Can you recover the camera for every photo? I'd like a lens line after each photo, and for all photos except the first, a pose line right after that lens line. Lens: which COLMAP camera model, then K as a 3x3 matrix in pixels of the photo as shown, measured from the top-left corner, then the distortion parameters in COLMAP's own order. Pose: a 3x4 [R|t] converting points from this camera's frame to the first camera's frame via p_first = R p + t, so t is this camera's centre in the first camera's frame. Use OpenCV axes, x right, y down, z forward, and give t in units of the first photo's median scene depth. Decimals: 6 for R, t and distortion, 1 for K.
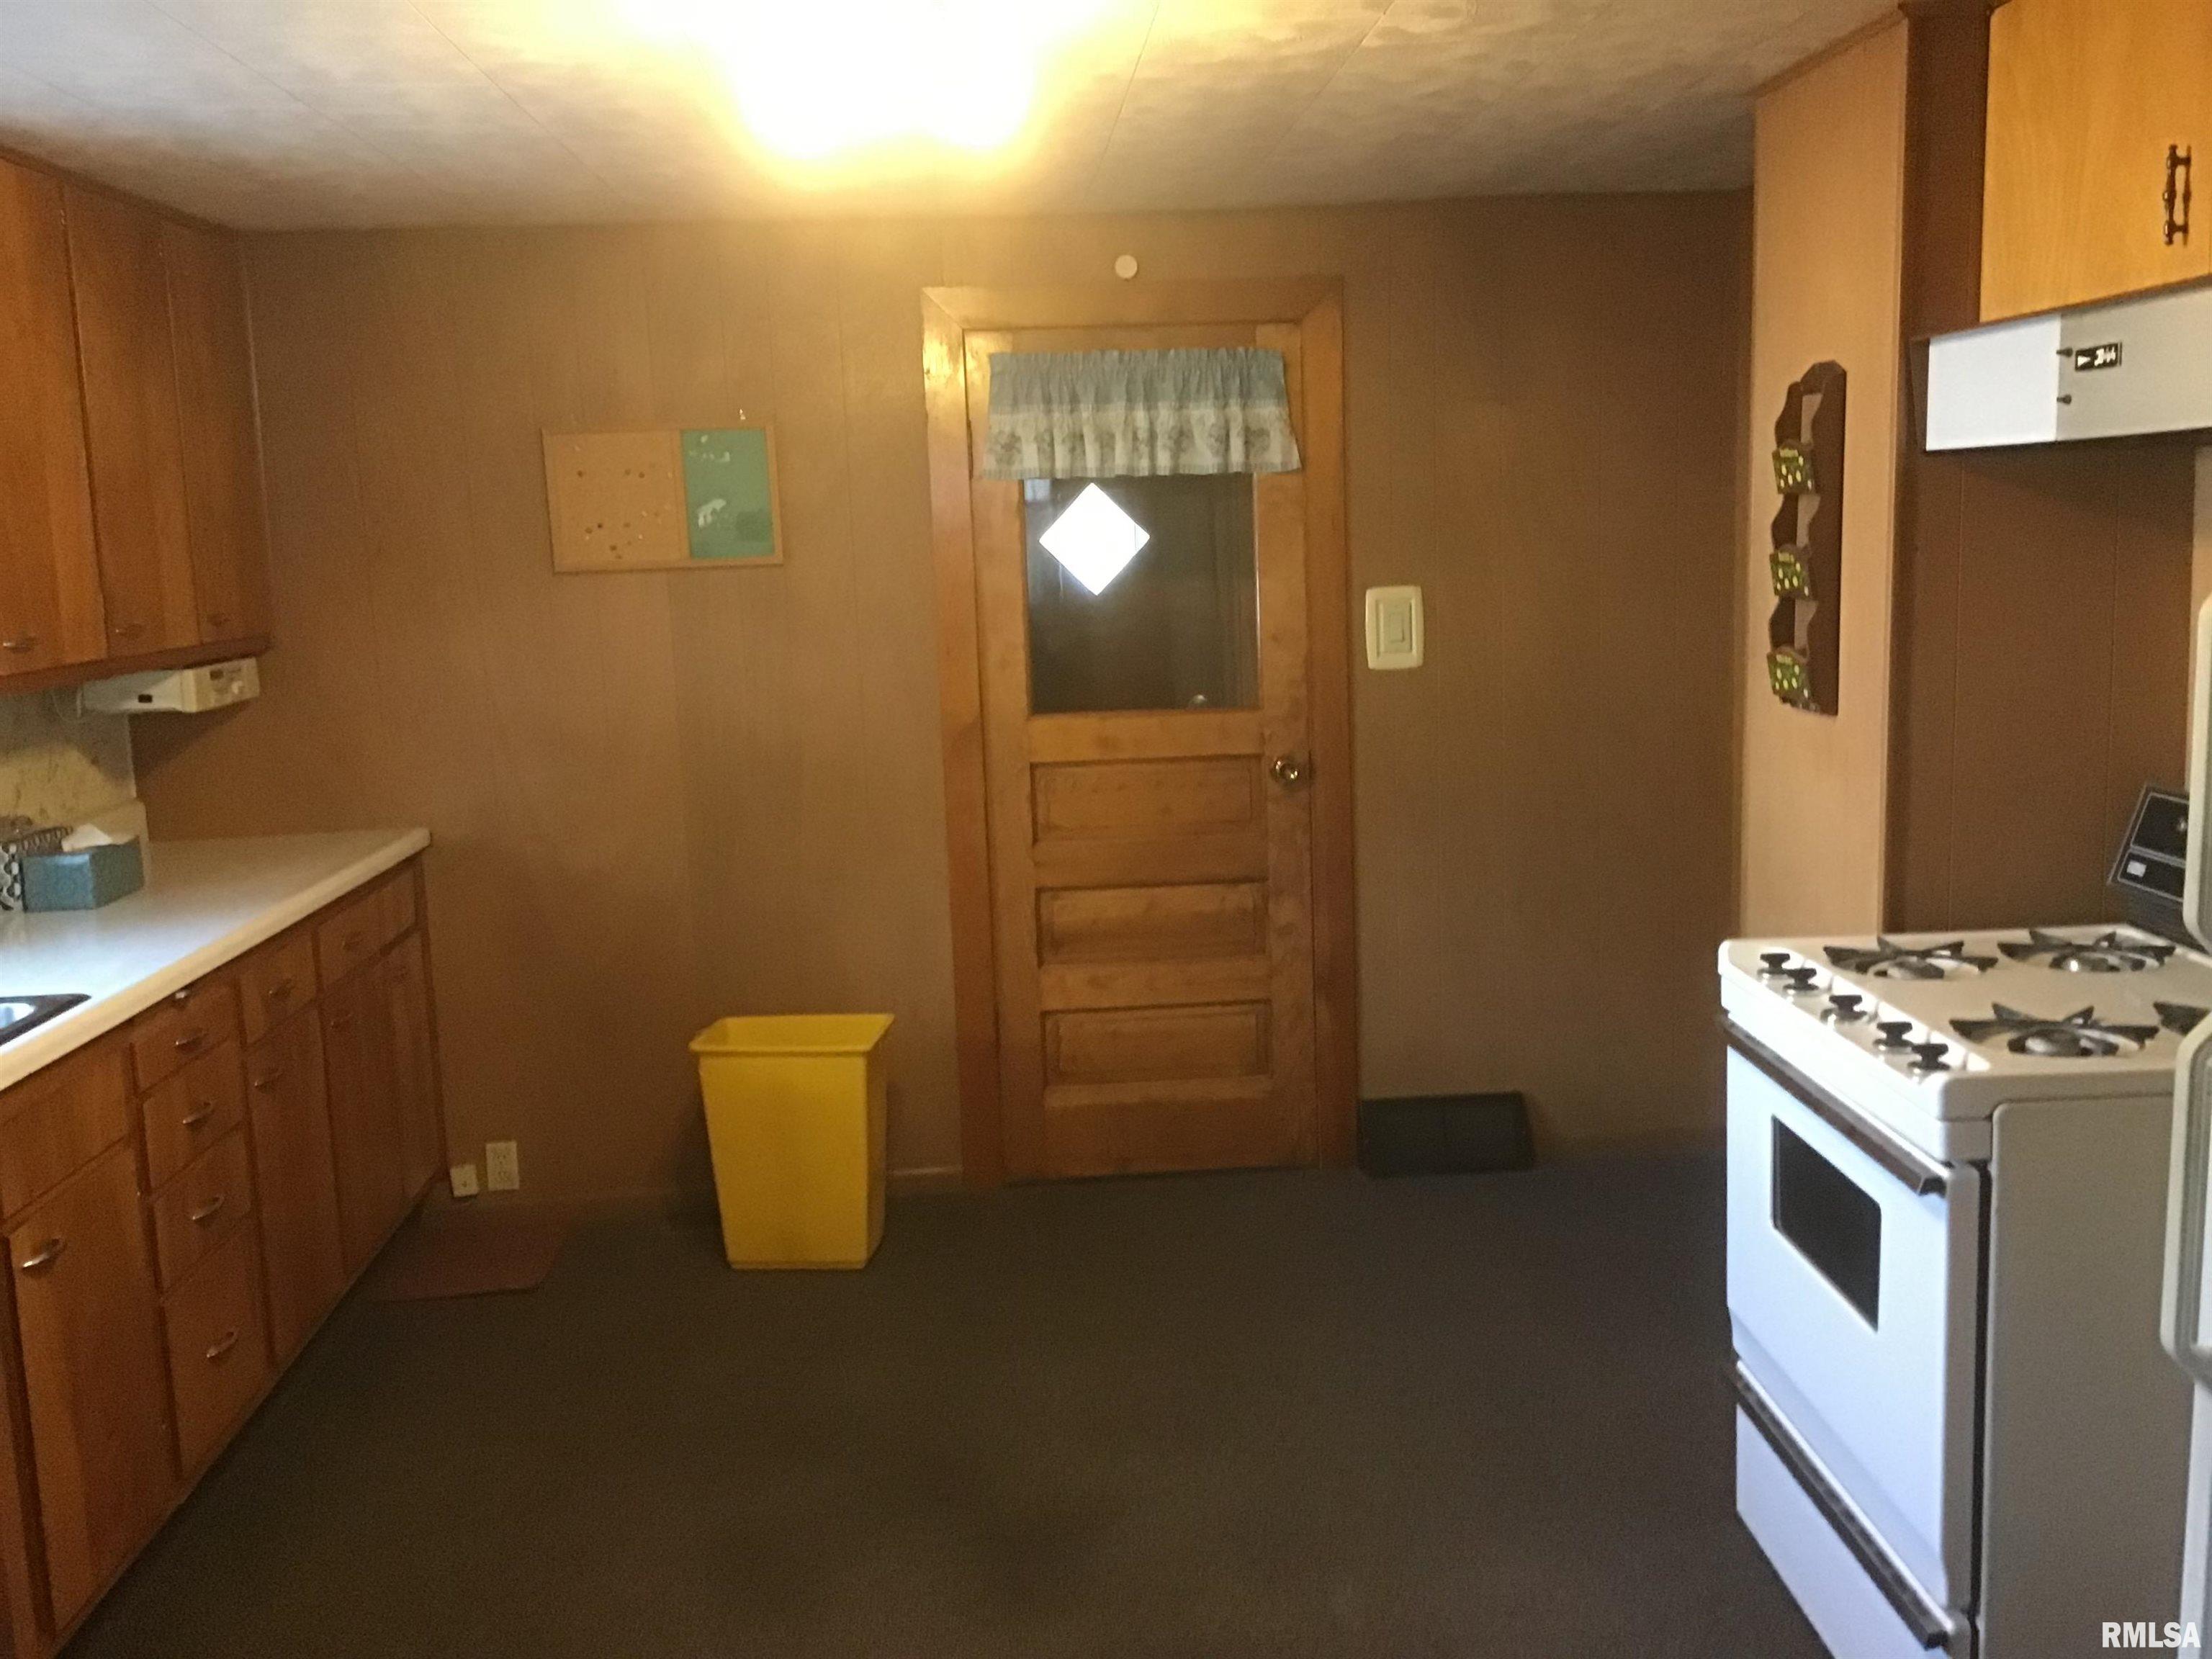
lens RADIAL K [[1999.1, 0, 1106.3], [0, 1999.1, 828.9], [0, 0, 1]] dist [0.047385, -0.054544]
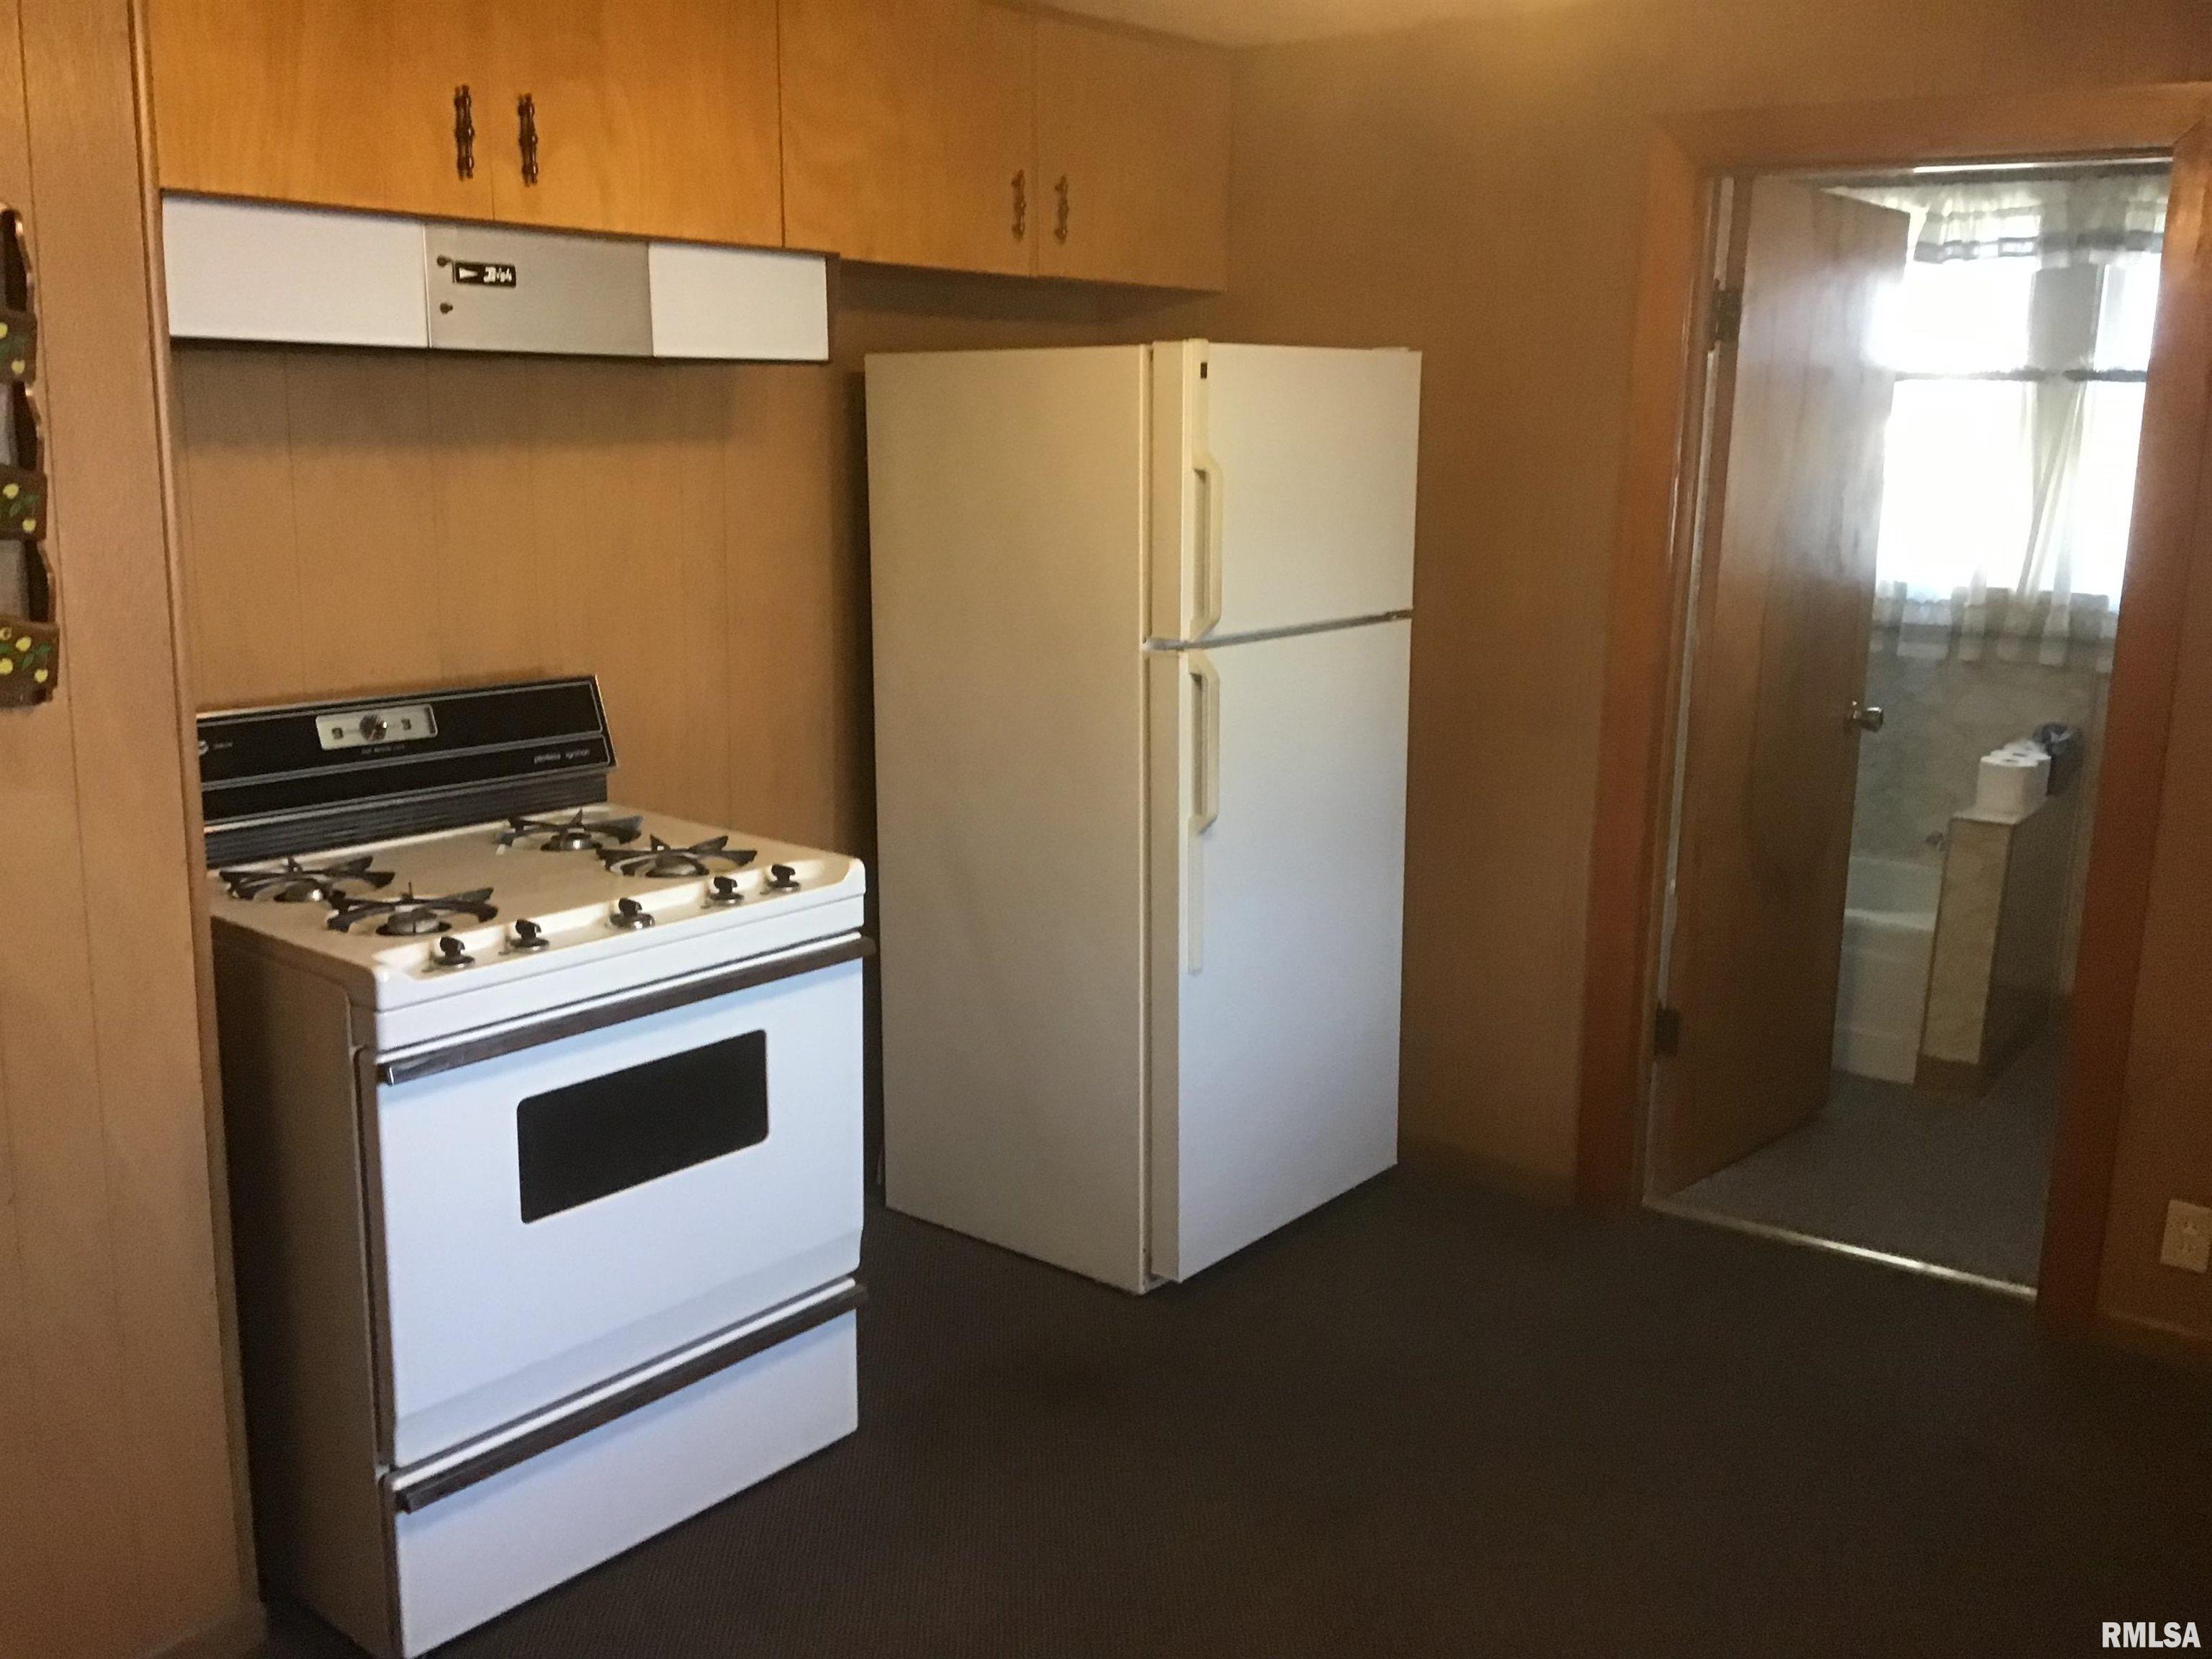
lens RADIAL K [[1999.1, 0, 1106.0], [0, 1999.1, 828.8], [0, 0, 1]] dist [0.047385, -0.054544]
pose [[-0.744925, -0.109947, 0.658026, -0.489121], [0.117538, 0.949270, 0.291670, -0.226967], [-0.656712, 0.294615, -0.694212, 1.611458]]
